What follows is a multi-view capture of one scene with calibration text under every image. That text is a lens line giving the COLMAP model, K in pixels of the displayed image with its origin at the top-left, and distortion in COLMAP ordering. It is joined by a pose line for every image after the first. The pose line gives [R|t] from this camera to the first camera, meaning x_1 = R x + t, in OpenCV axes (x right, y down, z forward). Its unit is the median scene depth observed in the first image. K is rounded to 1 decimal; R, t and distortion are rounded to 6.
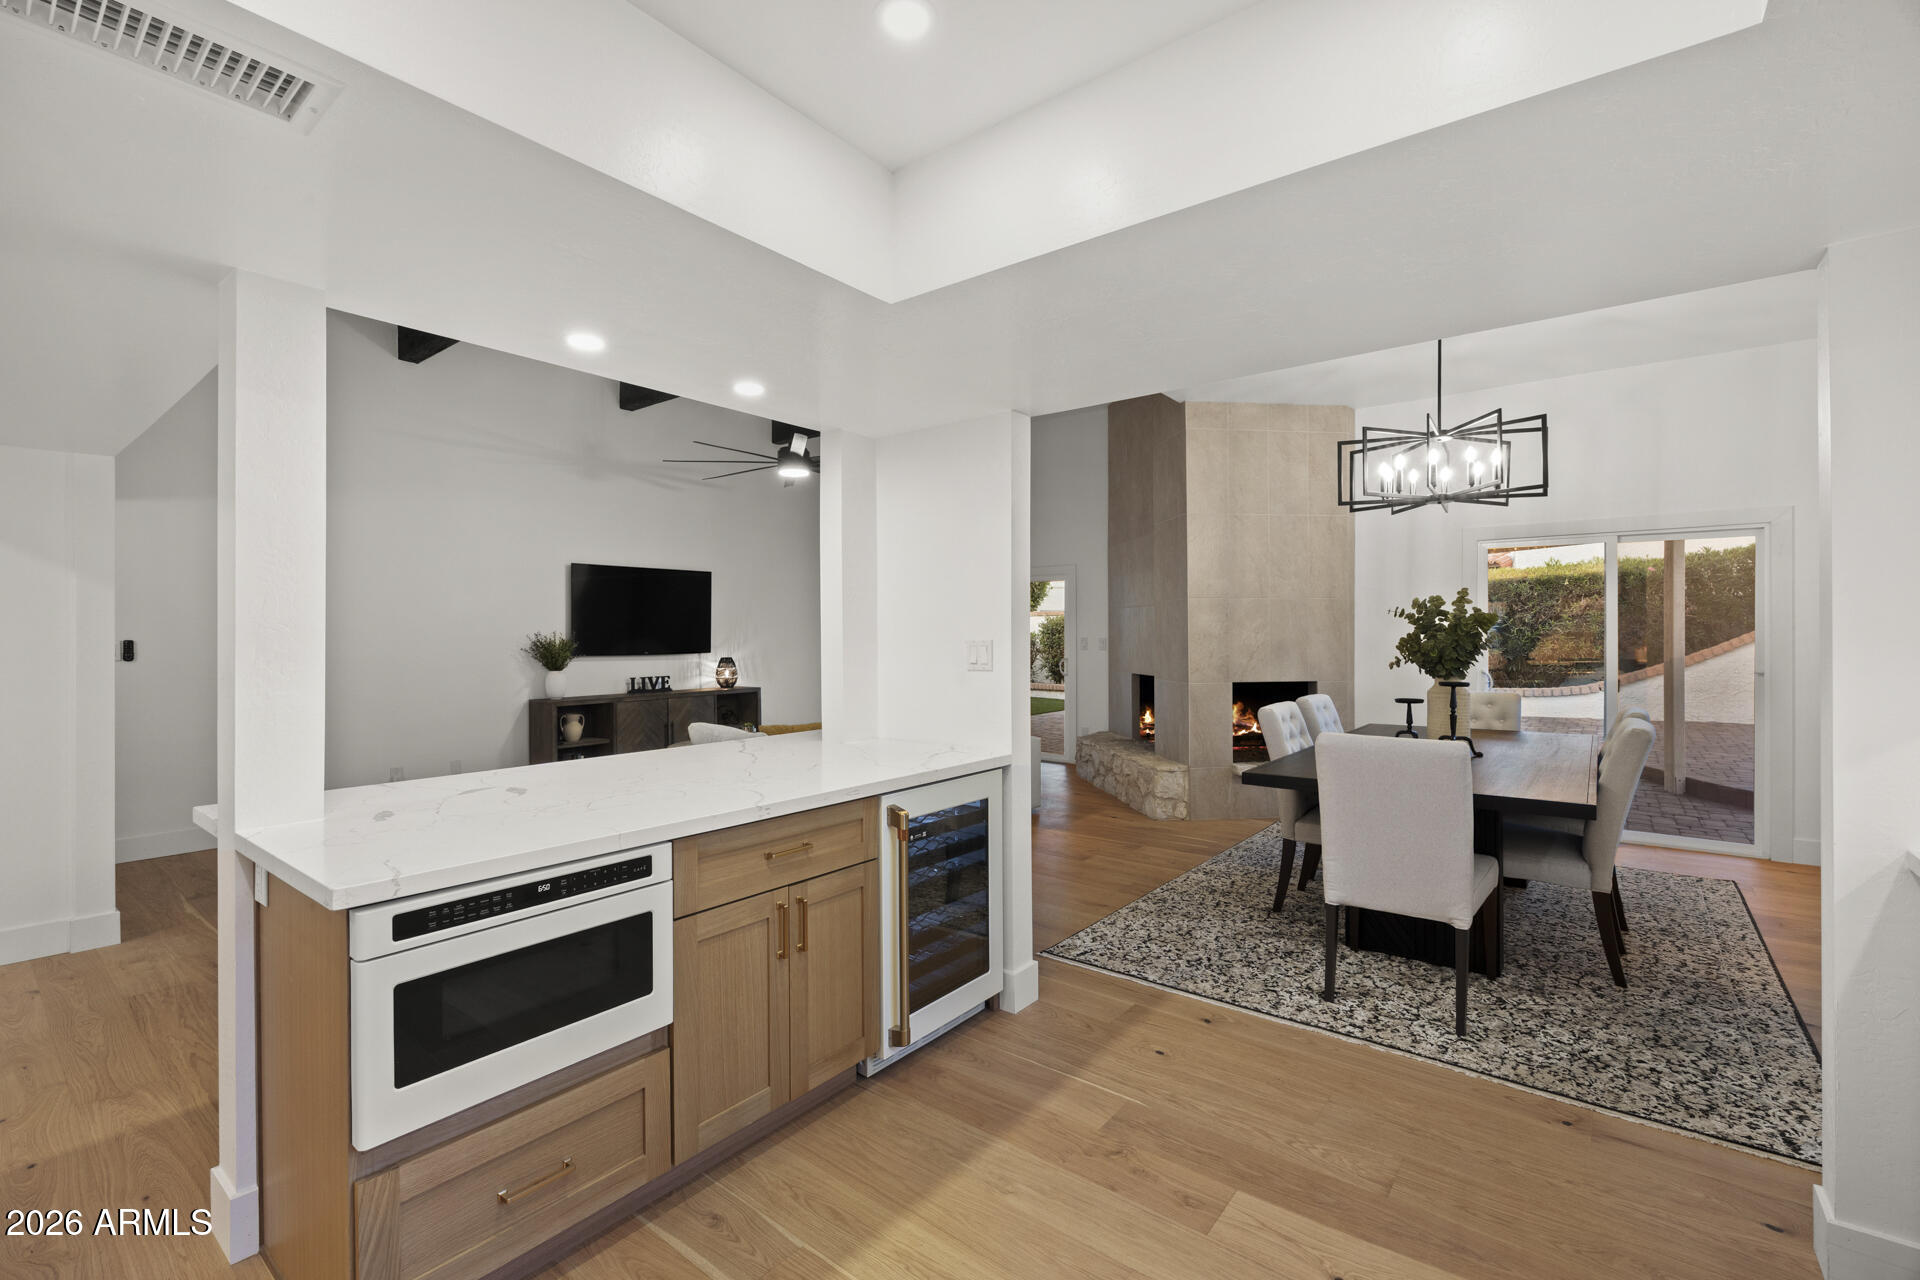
lens RADIAL K [[822.8, 0, 955.1], [0, 822.8, 641.1], [0, 0, 1]] dist [-0.005920, 0.002559]
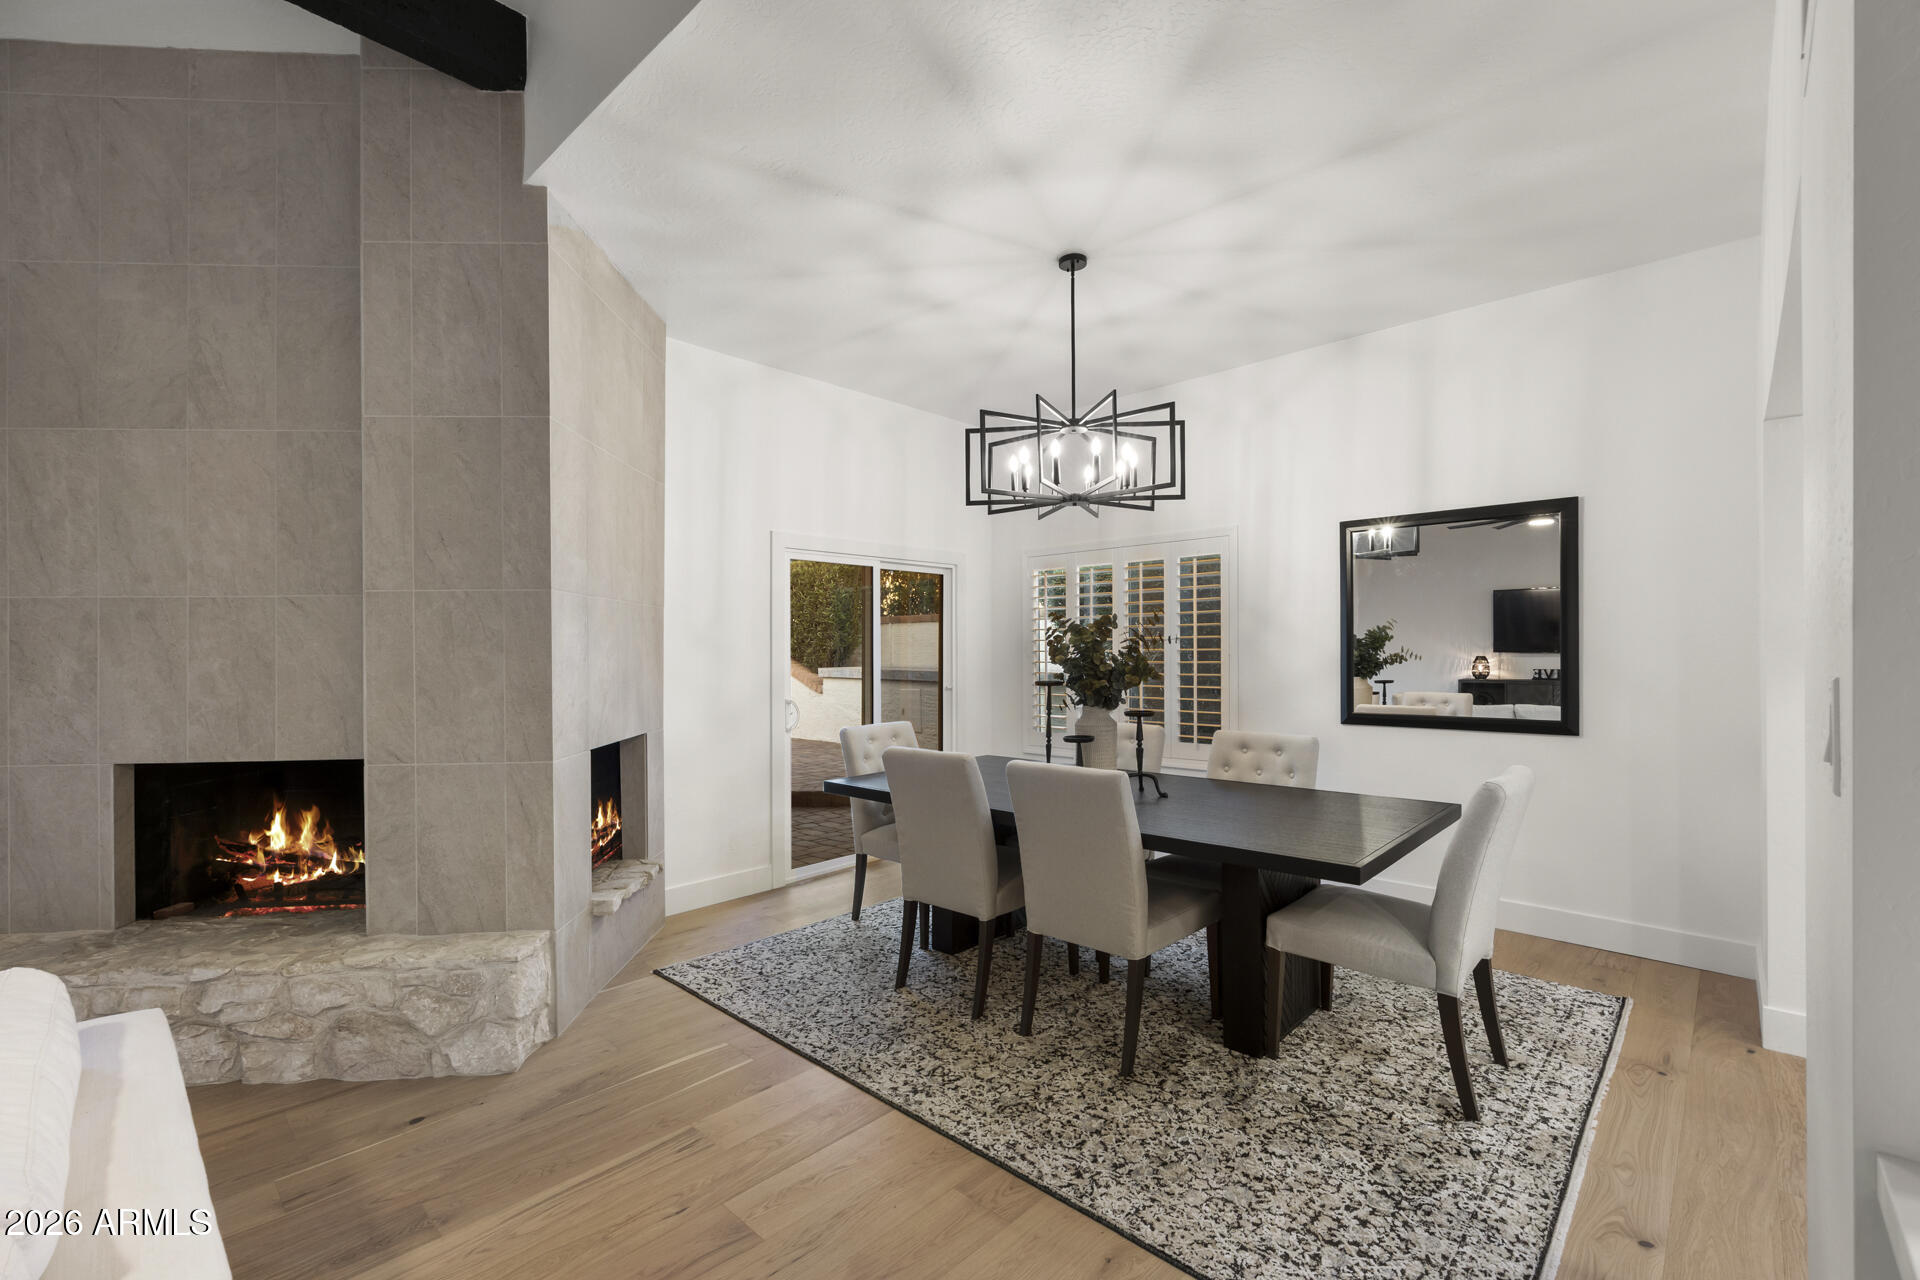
lens RADIAL K [[822.8, 0, 967.5], [0, 822.8, 650.1], [0, 0, 1]] dist [-0.005920, 0.002559]
pose [[0.080438, 0.002631, 0.996756, -0.148950], [0.016340, 0.999859, -0.003958, -0.007857], [-0.996626, 0.016605, 0.080383, 0.559967]]
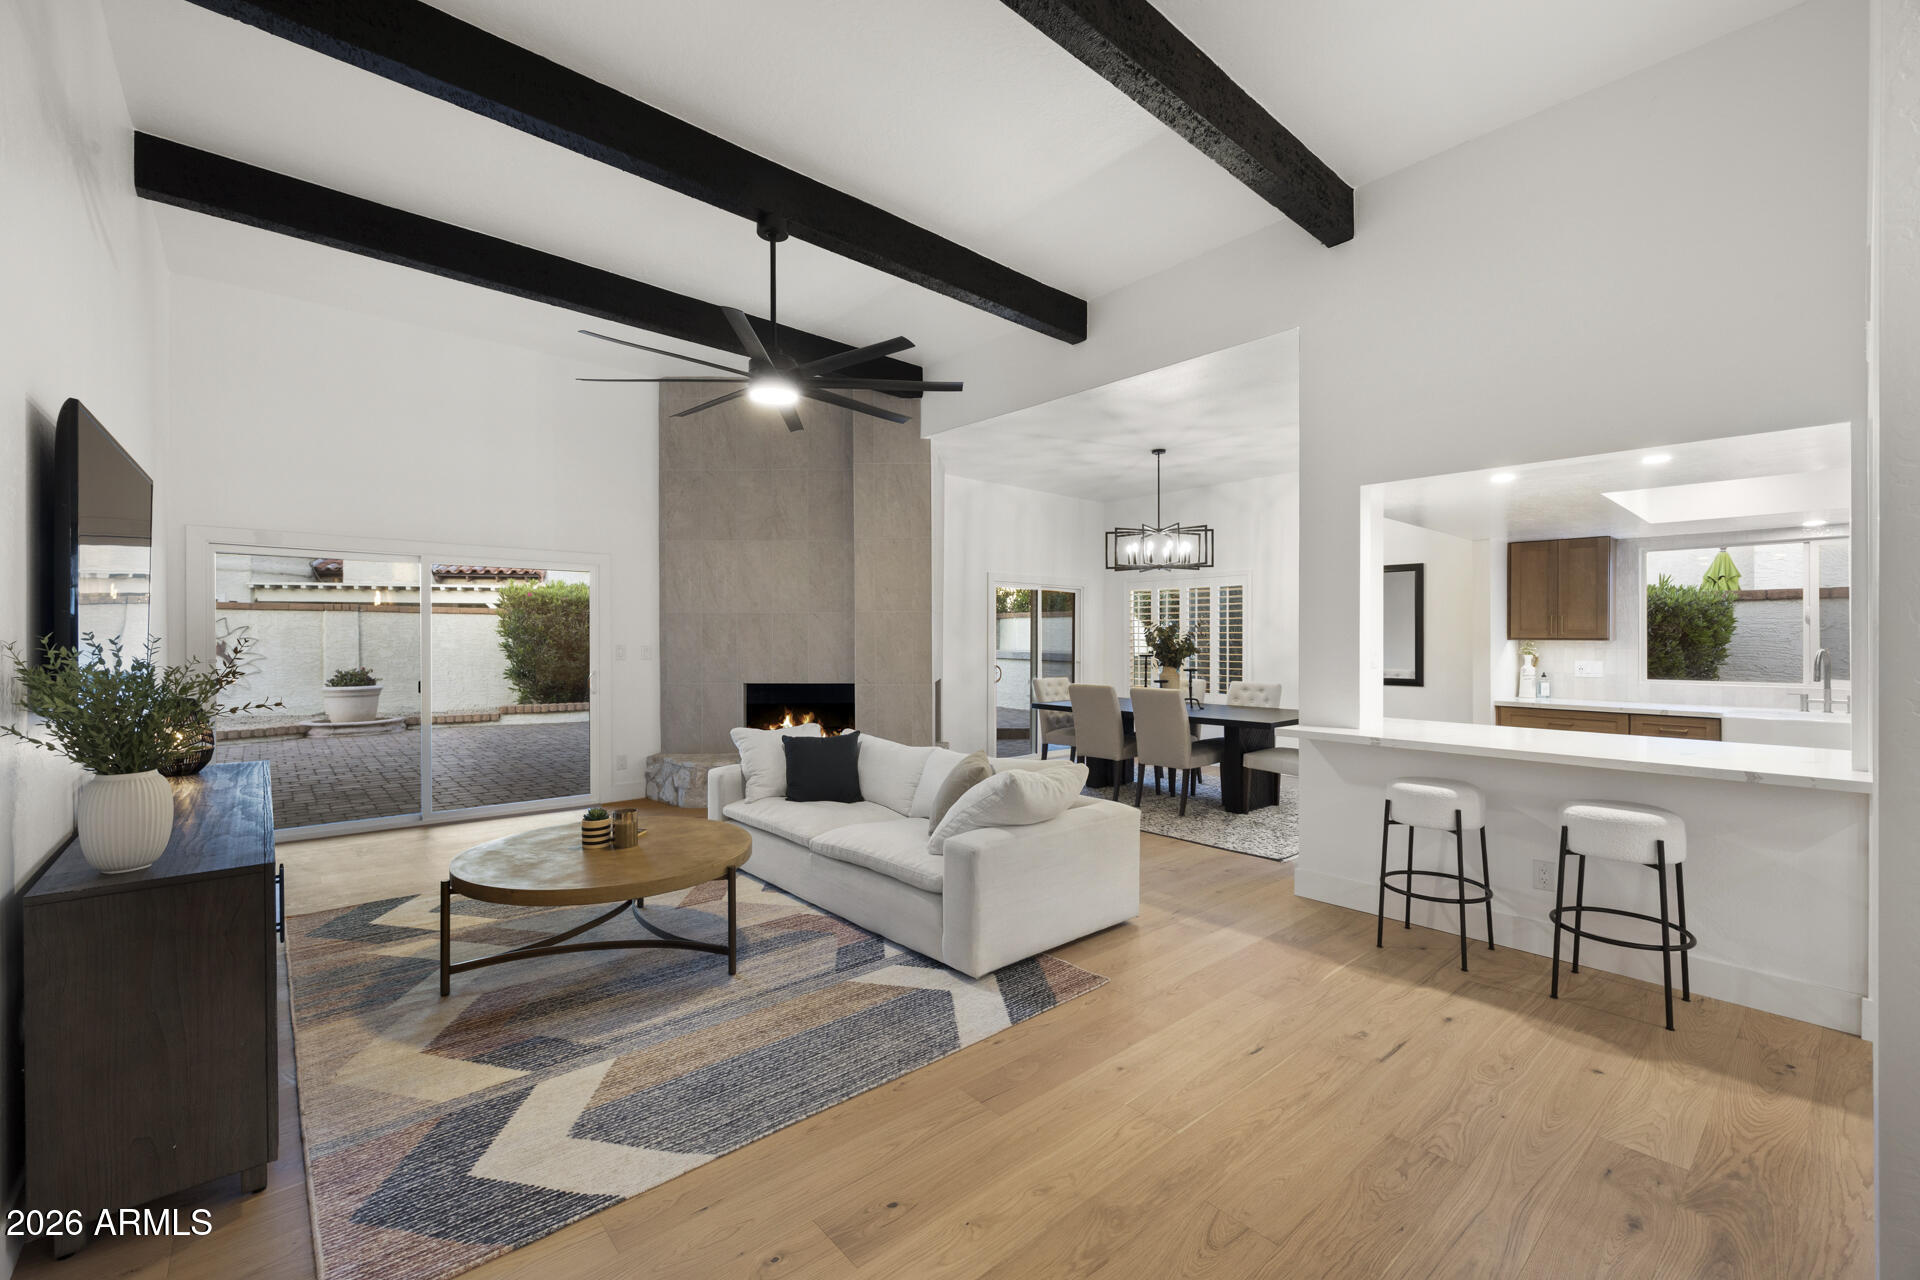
lens RADIAL K [[792.7, 0, 958.2], [0, 792.7, 616.3], [0, 0, 1]] dist [-0.002730, -0.000225]
pose [[0.183744, 0.030592, 0.982498, -0.636053], [0.005494, 0.999468, -0.032148, -0.007143], [-0.982959, 0.011305, 0.183478, 0.597565]]
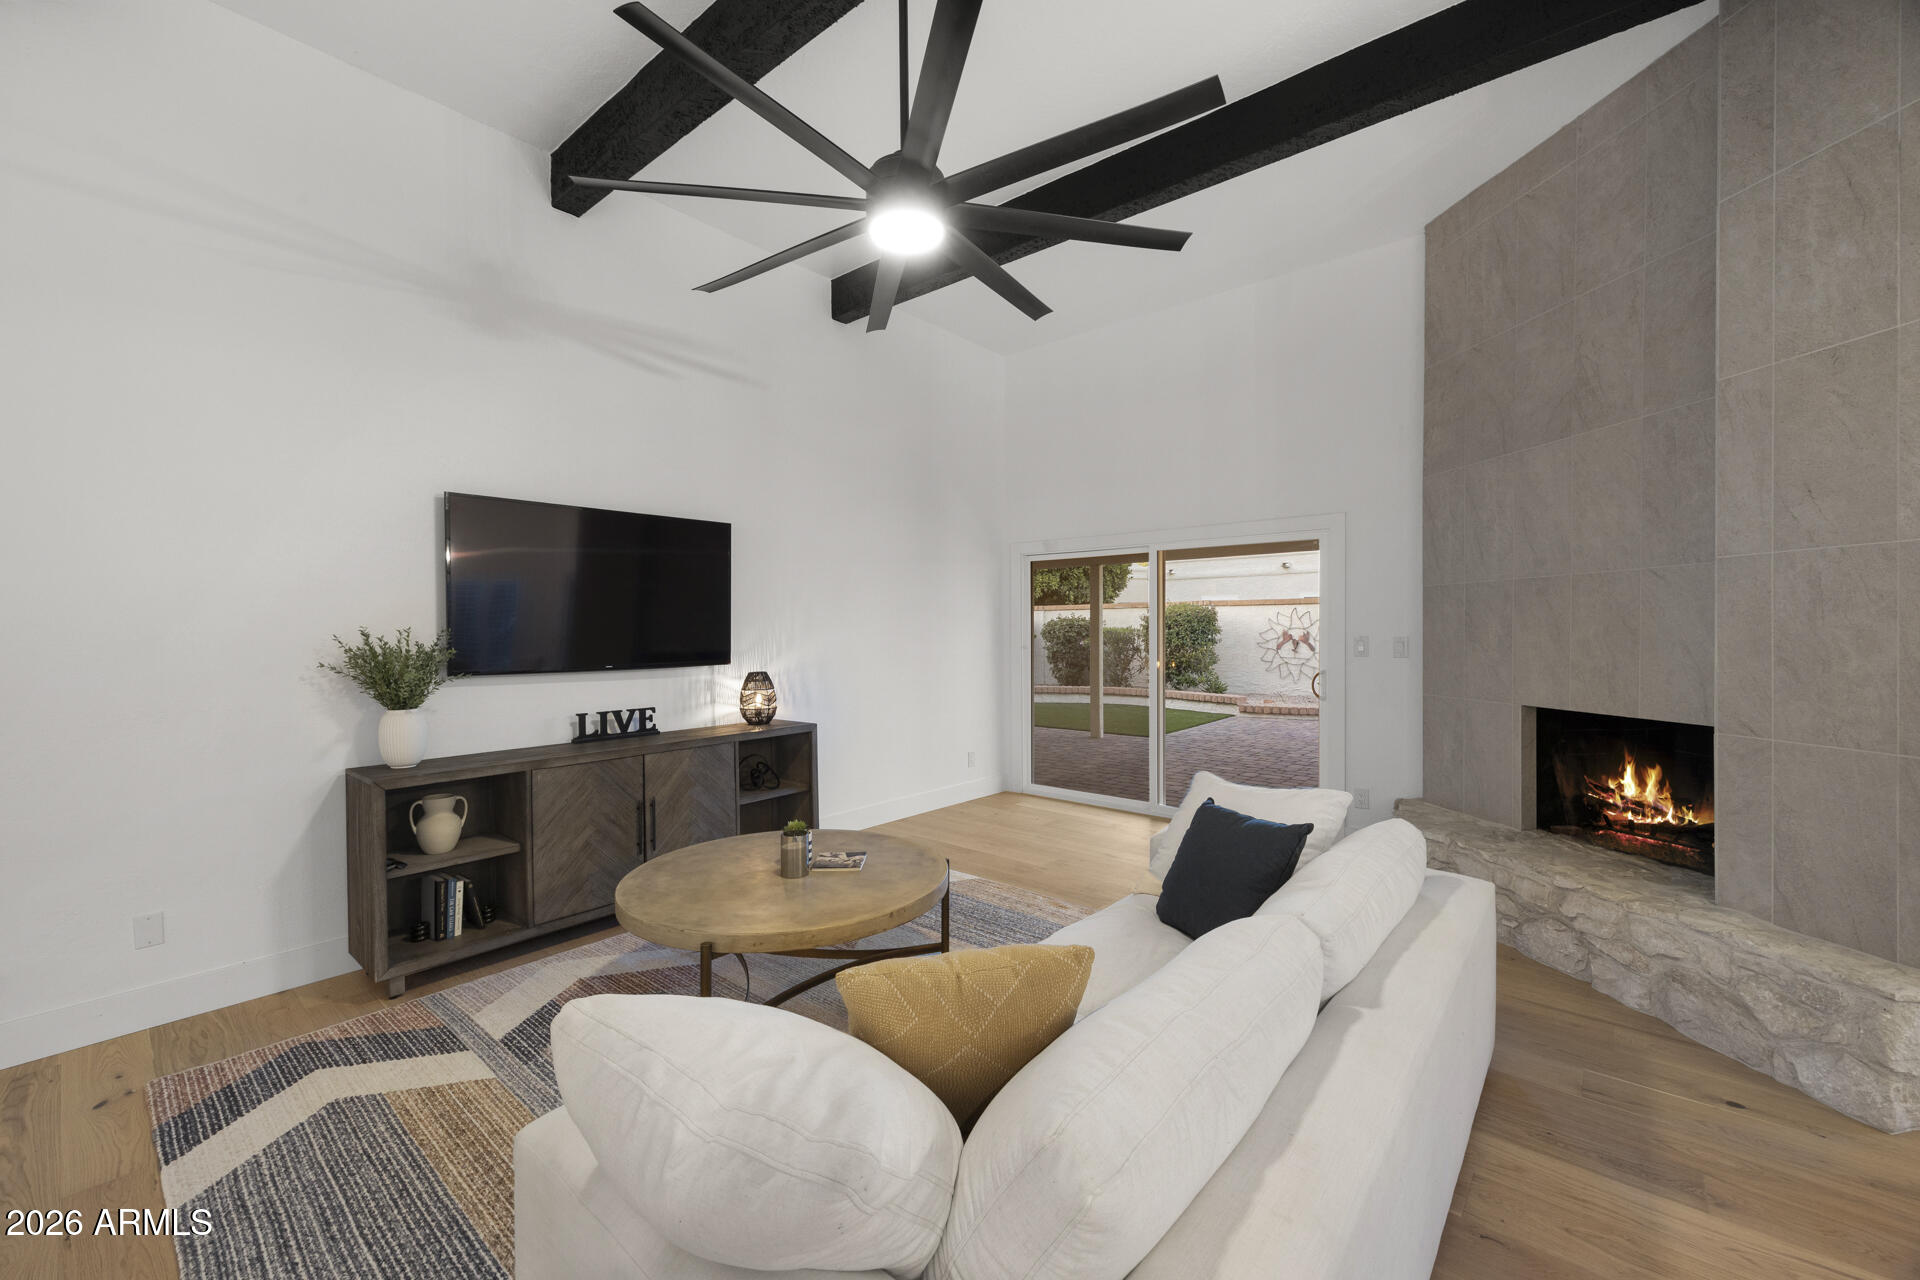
lens RADIAL K [[757.1, 0, 959.8], [0, 757.1, 635.9], [0, 0, 1]] dist [-0.003306, -0.000420]
pose [[0.999489, -0.001546, -0.031928, -0.128696], [0.001566, 0.999999, 0.000585, -0.006057], [0.031927, -0.000635, 0.999490, 0.510733]]
